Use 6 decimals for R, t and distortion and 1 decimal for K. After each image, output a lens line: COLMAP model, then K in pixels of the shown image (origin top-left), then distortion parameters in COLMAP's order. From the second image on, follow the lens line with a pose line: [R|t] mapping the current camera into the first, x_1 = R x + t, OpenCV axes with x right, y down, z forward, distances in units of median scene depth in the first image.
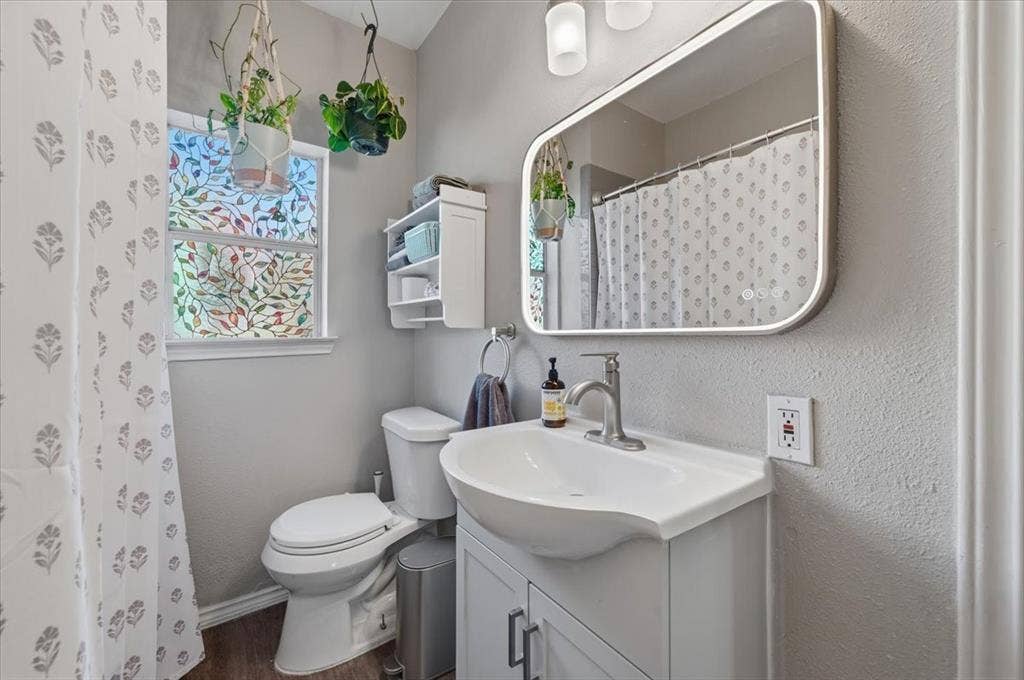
lens RADIAL K [[407.2, 0, 512.0], [0, 407.2, 340.0], [0, 0, 1]] dist [-0.000878, -0.000090]
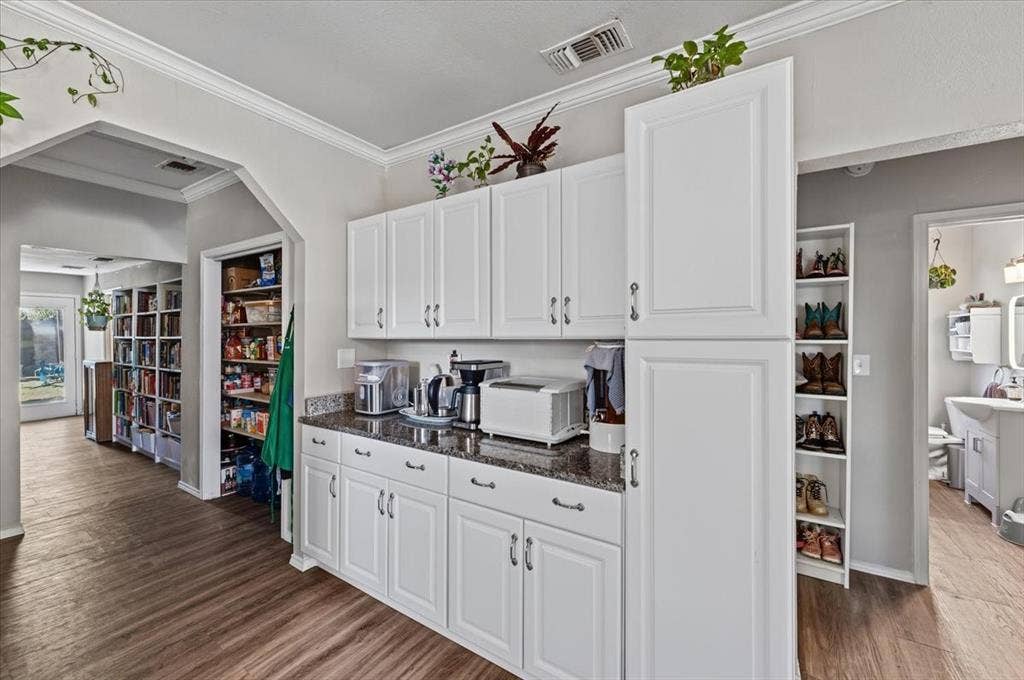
lens RADIAL K [[407.2, 0, 512.0], [0, 407.2, 340.0], [0, 0, 1]] dist [-0.000878, -0.000090]
pose [[0.356287, -0.008008, -0.934342, 1.073365], [-0.014747, 0.999791, -0.014192, -0.087193], [0.934260, 0.018836, 0.356095, -2.361187]]
